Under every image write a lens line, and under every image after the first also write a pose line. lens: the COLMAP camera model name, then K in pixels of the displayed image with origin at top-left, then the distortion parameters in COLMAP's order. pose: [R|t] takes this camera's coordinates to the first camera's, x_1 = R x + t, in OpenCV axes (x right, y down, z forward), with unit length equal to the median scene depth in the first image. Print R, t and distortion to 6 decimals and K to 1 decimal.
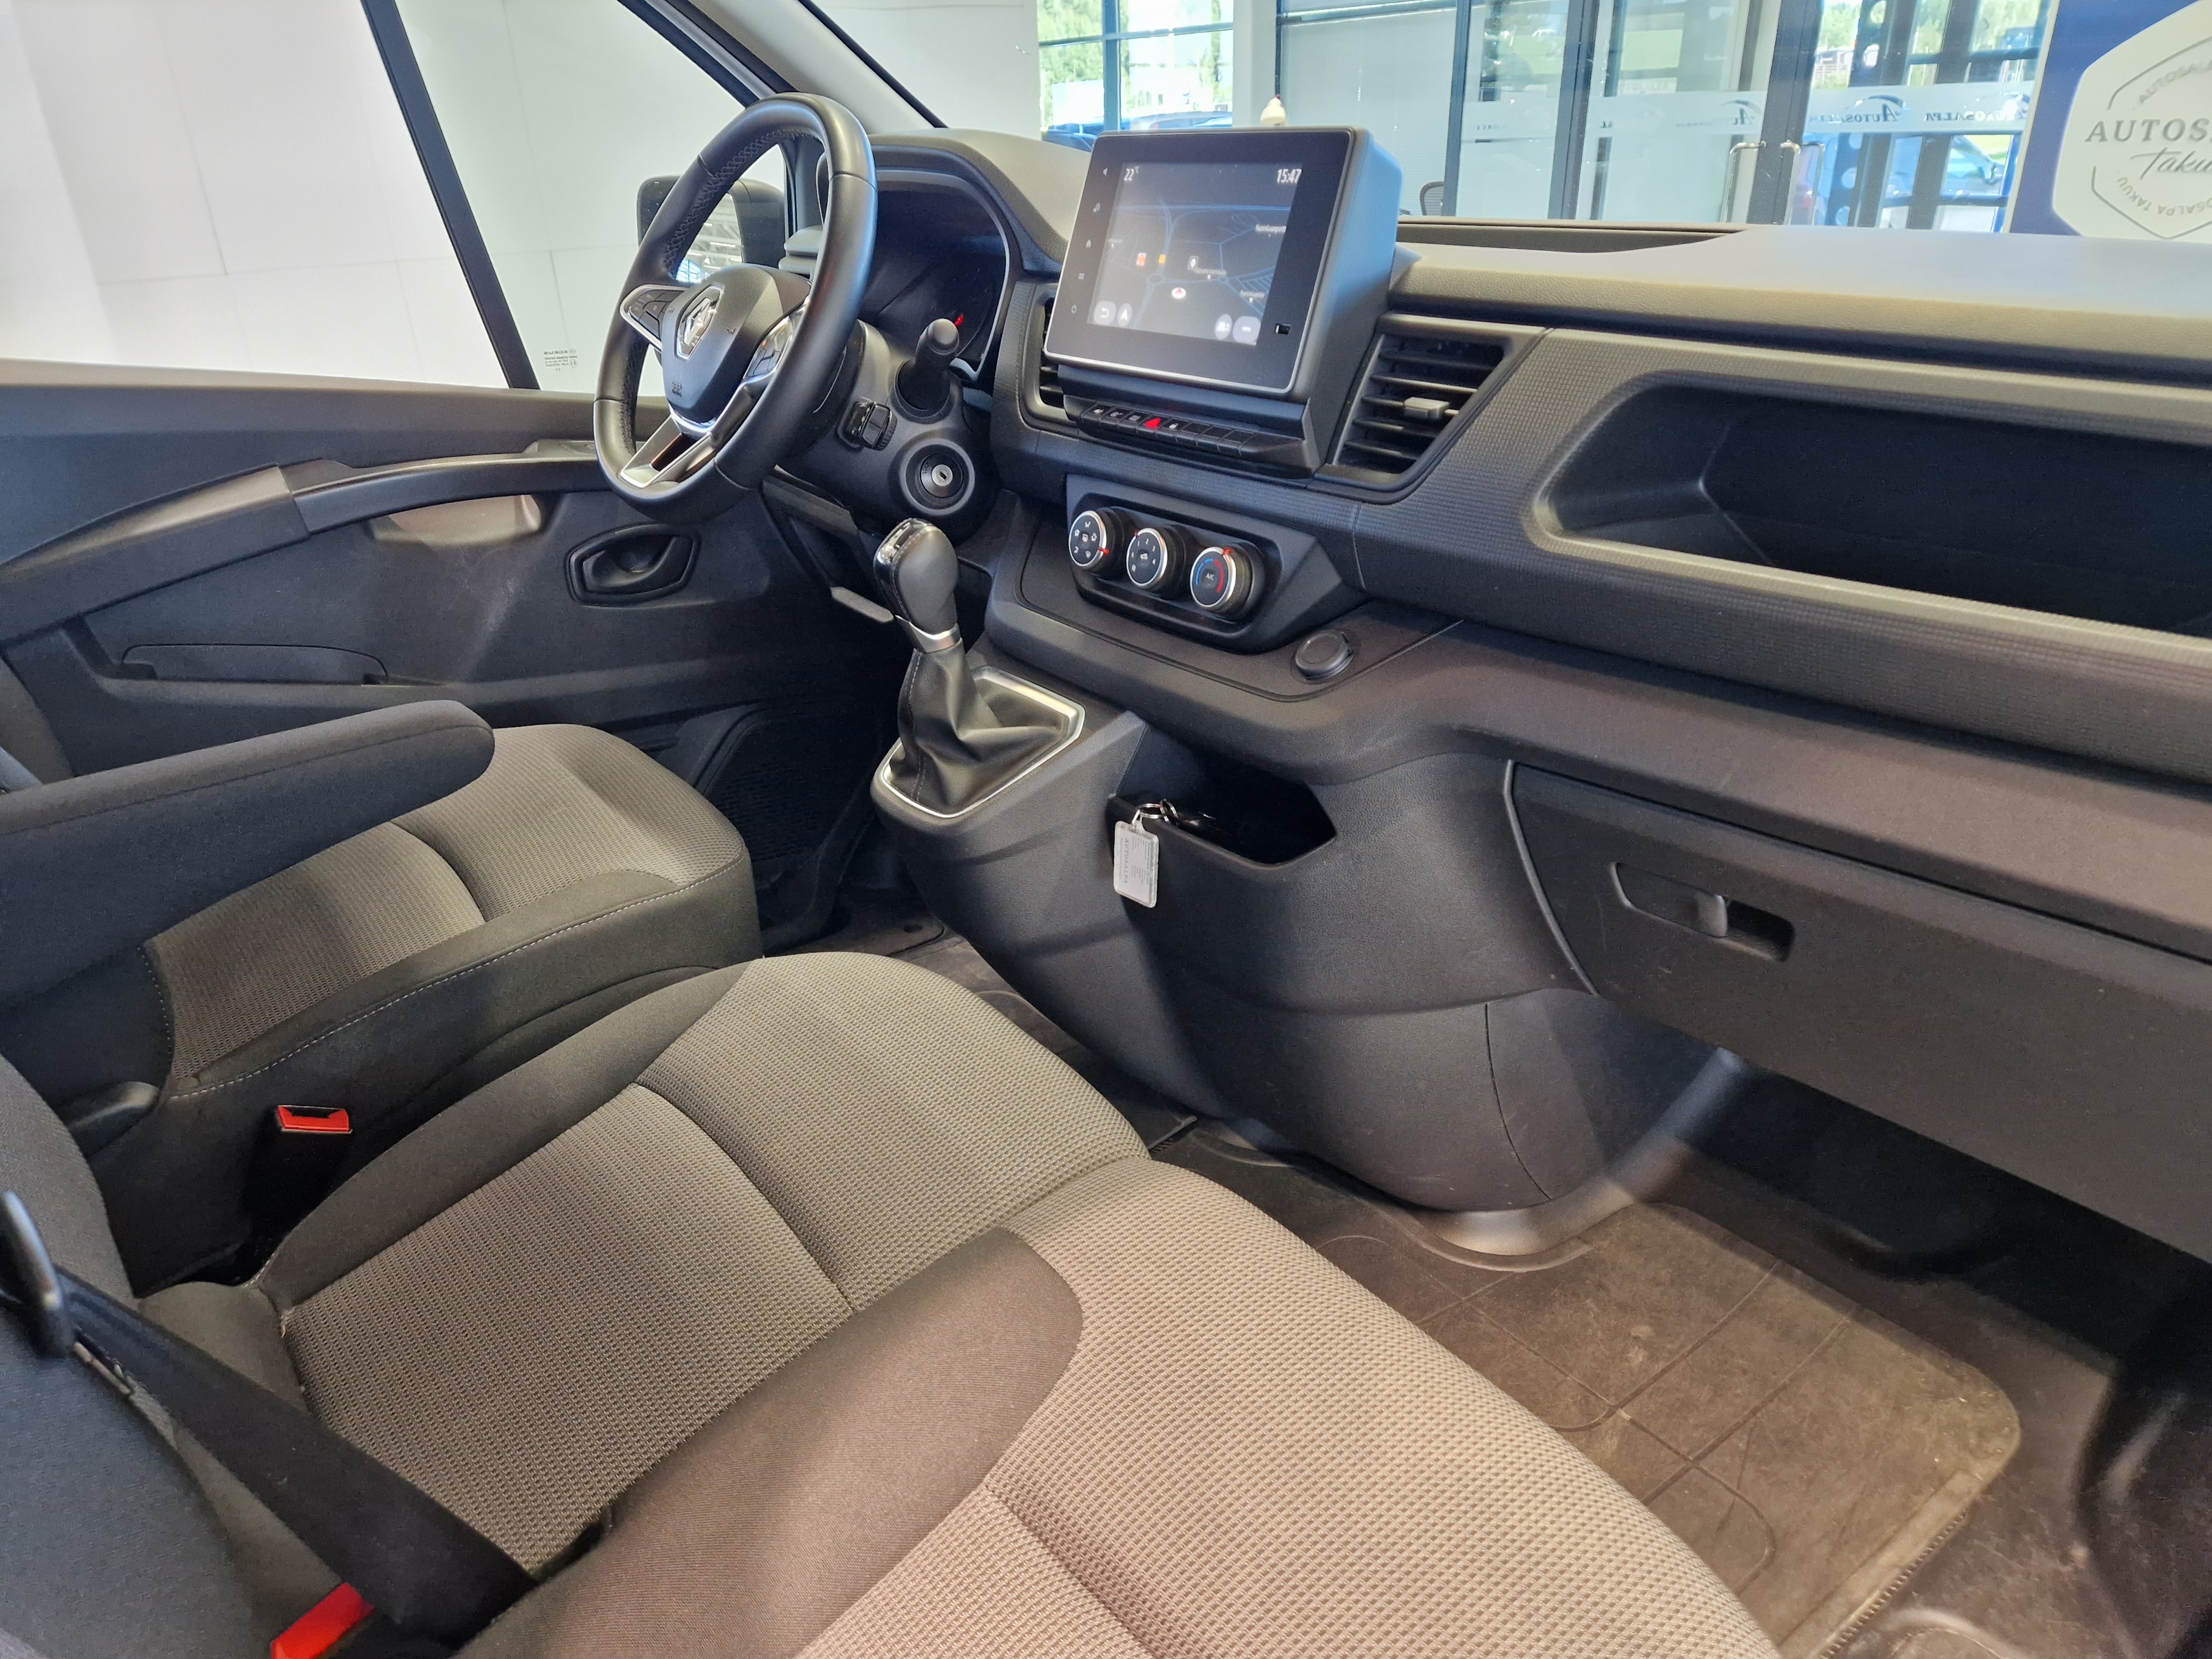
lens RADIAL K [[1475.9, 0, 1101.7], [0, 1475.9, 837.4], [0, 0, 1]] dist [-0.007755, -0.002609]
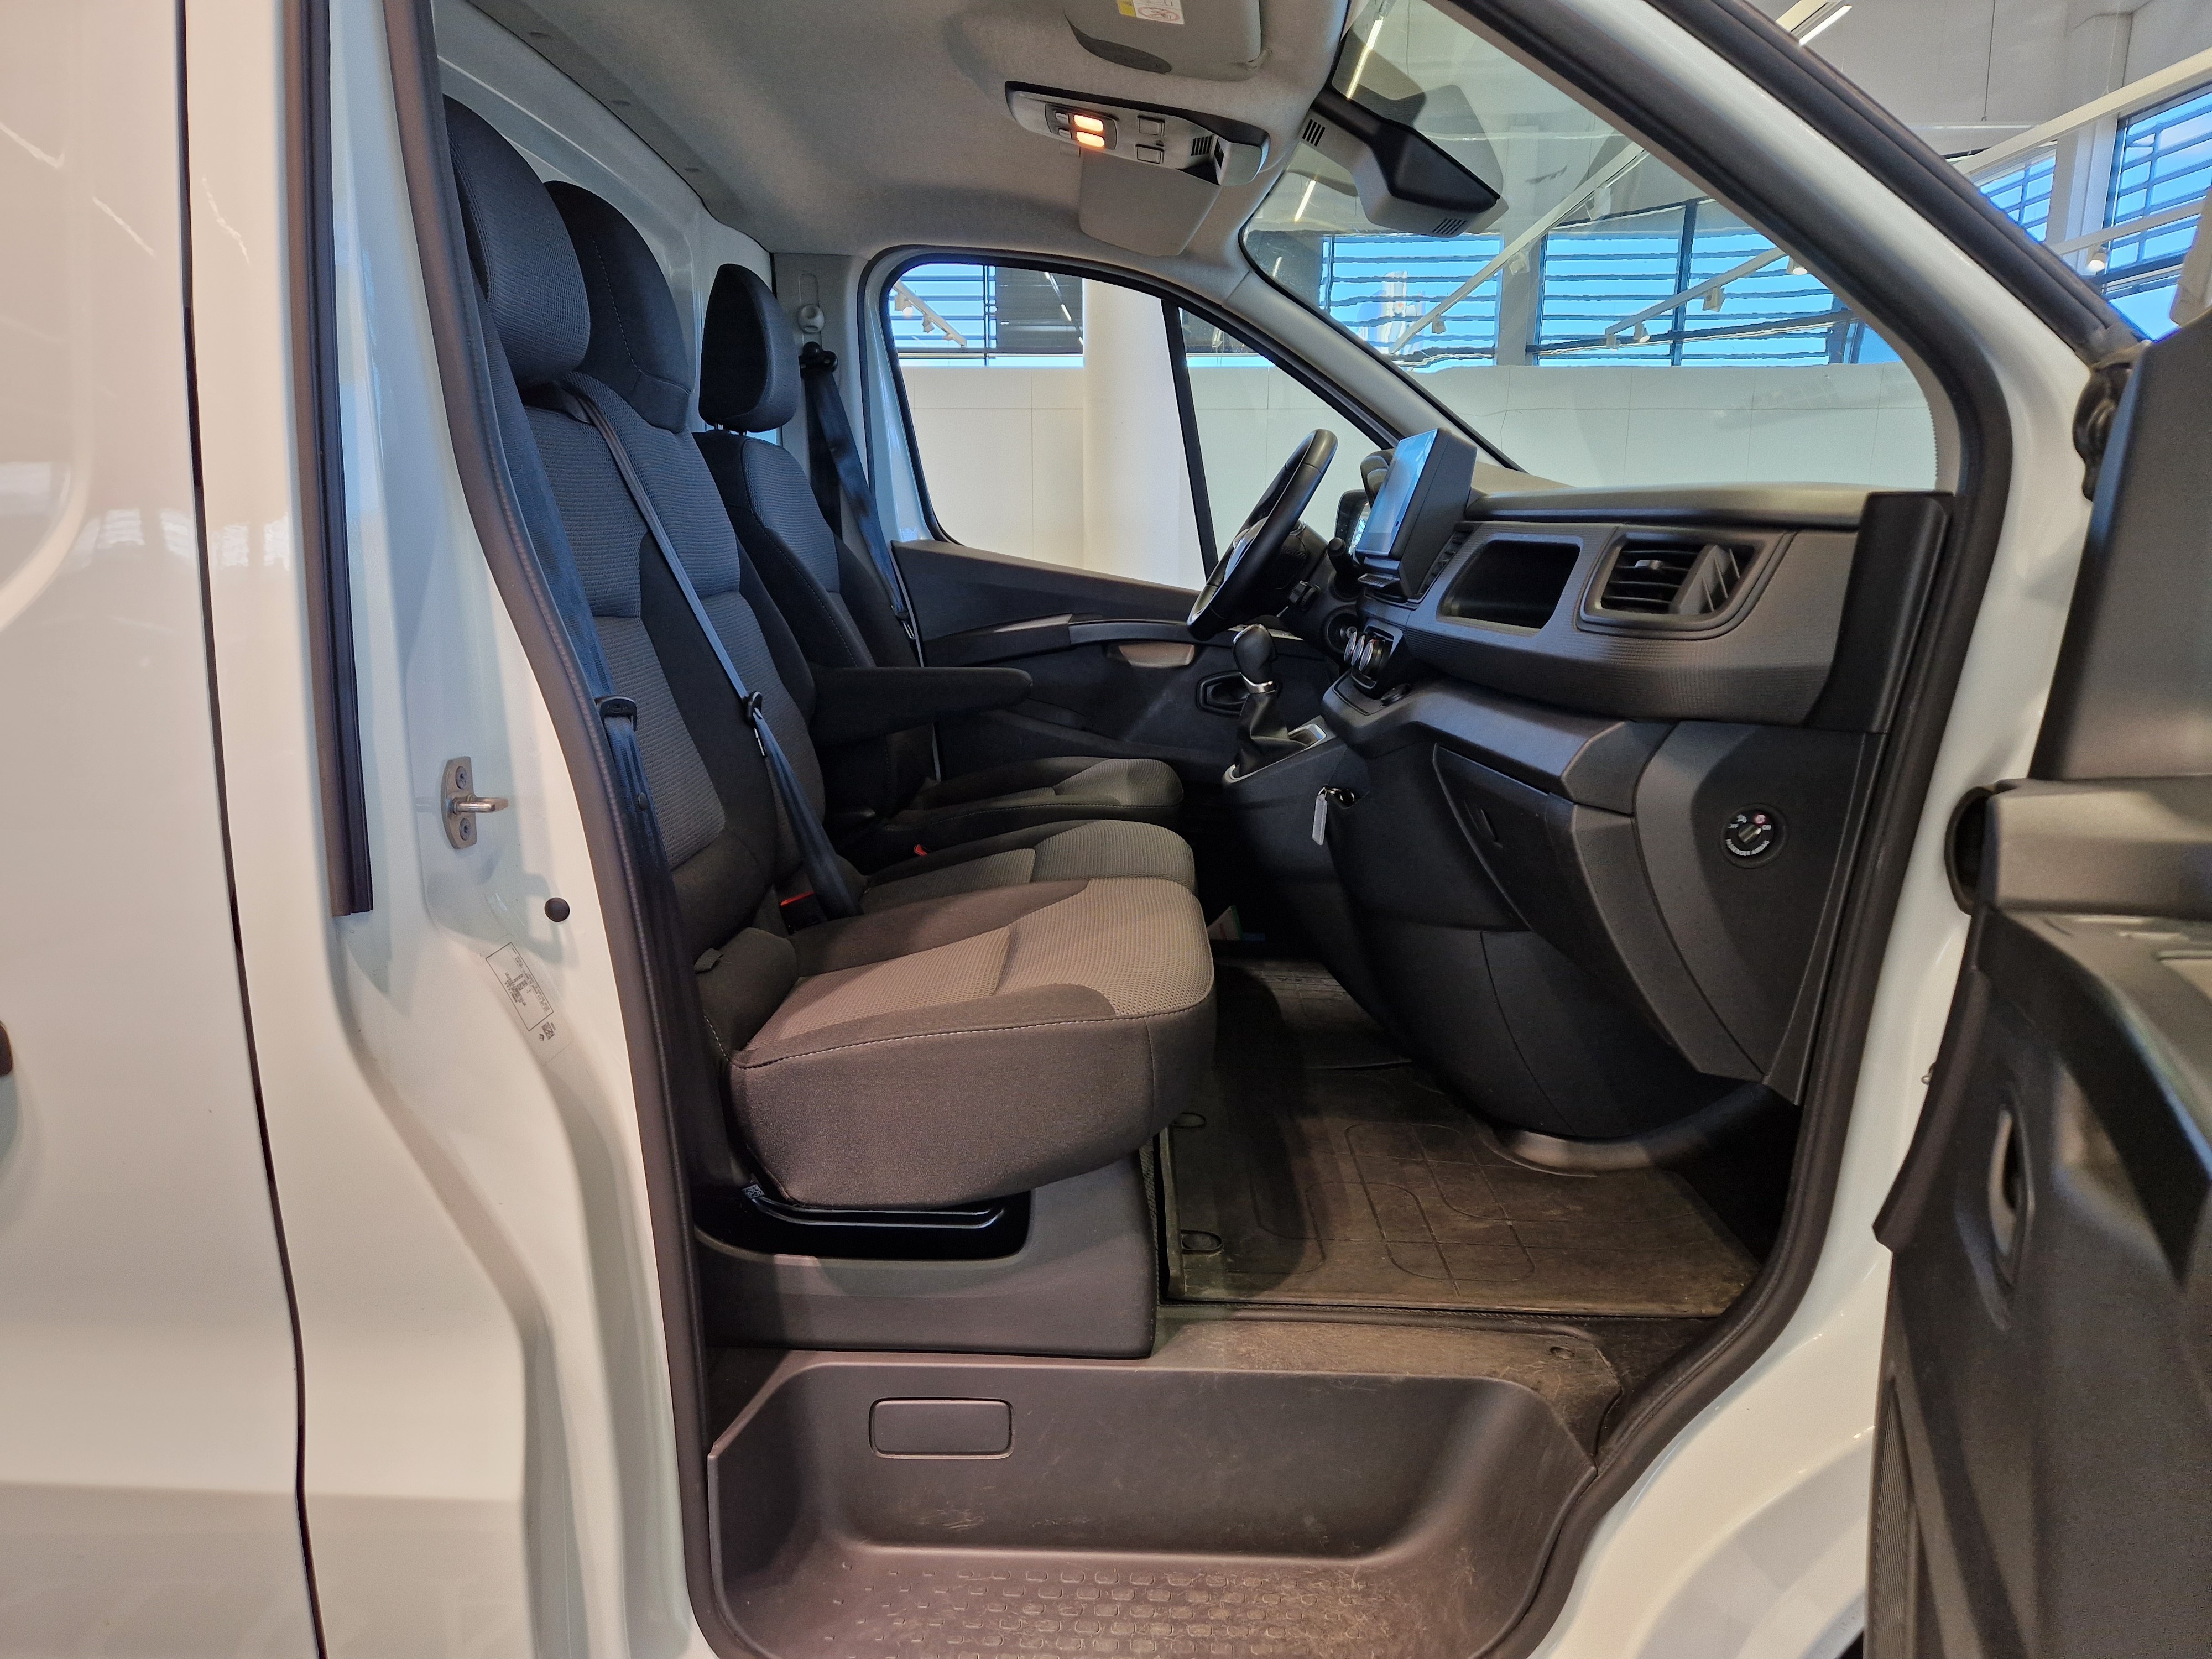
lens RADIAL K [[1466.2, 0, 1115.1], [0, 1466.2, 858.7], [0, 0, 1]] dist [0.082381, -0.071242]
pose [[0.780645, 0.164192, -0.603021, 0.958180], [-0.296353, 0.946749, -0.125863, 0.382808], [0.550244, 0.276962, 0.787733, -0.533819]]
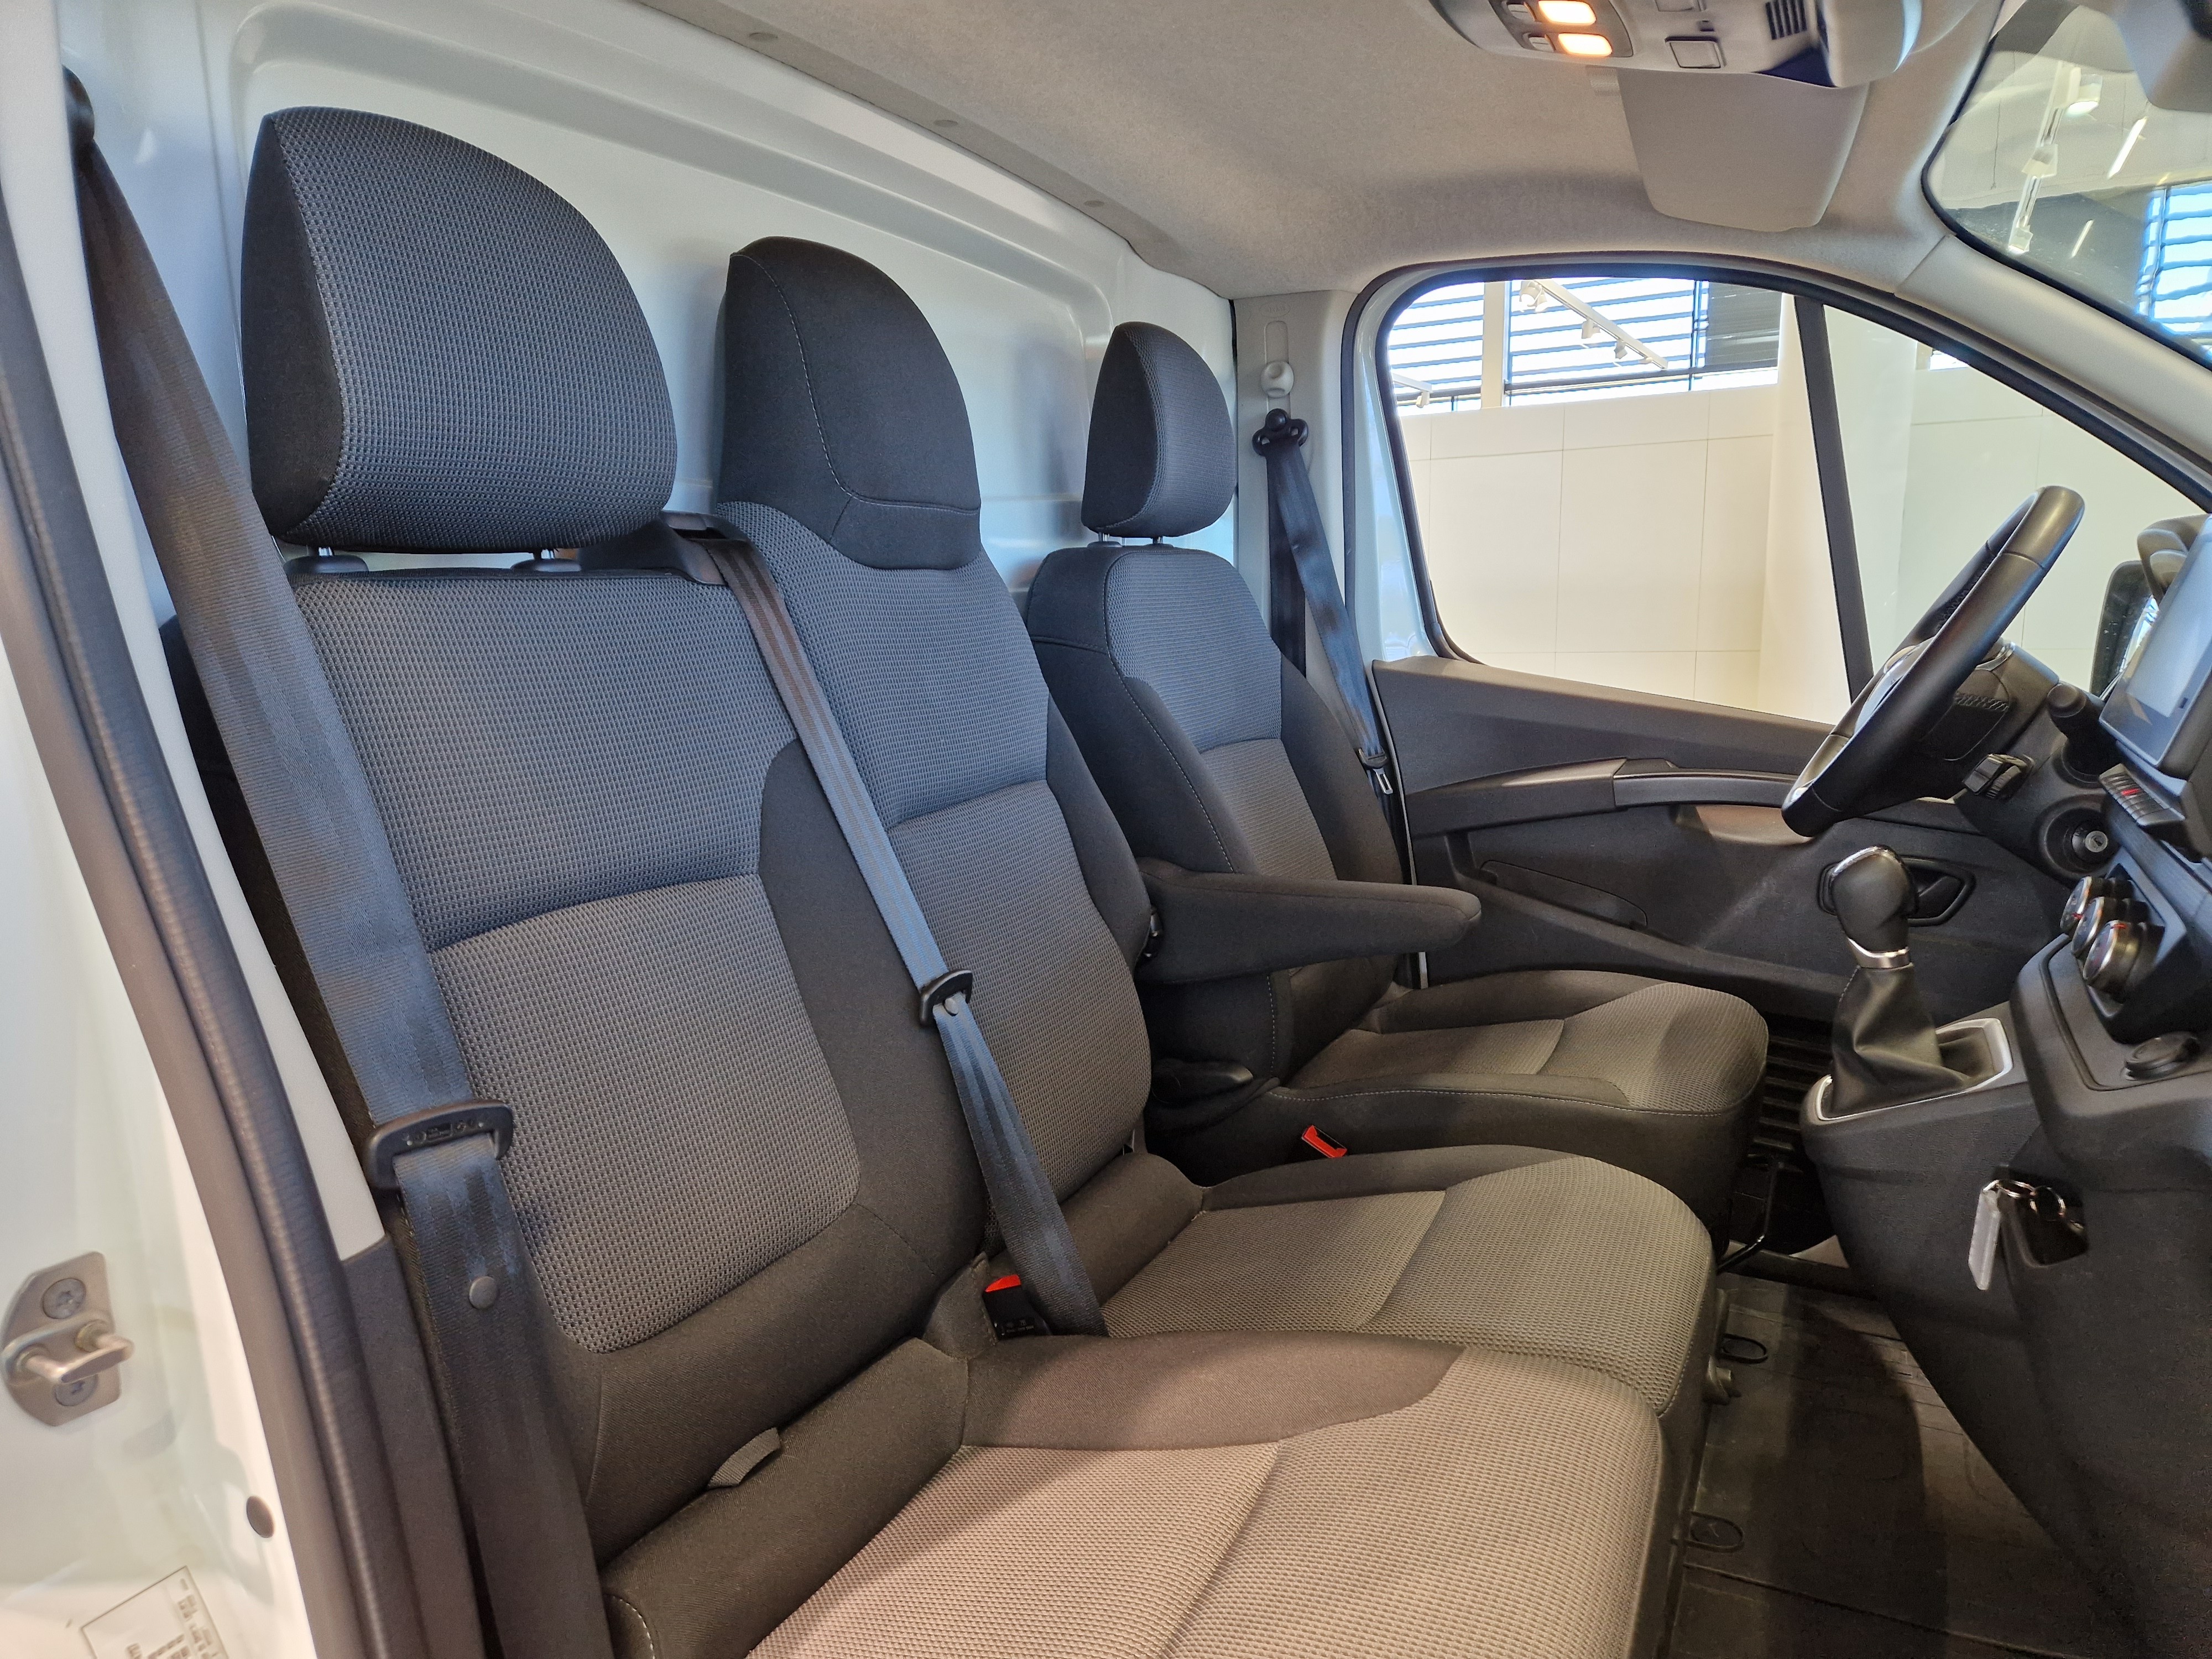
lens RADIAL K [[1466.2, 0, 1115.1], [0, 1466.2, 858.7], [0, 0, 1]] dist [0.082381, -0.071242]
pose [[0.428765, 0.183486, -0.884587, 0.612940], [-0.382042, 0.924122, 0.006509, -0.000792], [0.818660, 0.335159, 0.466331, 0.046544]]
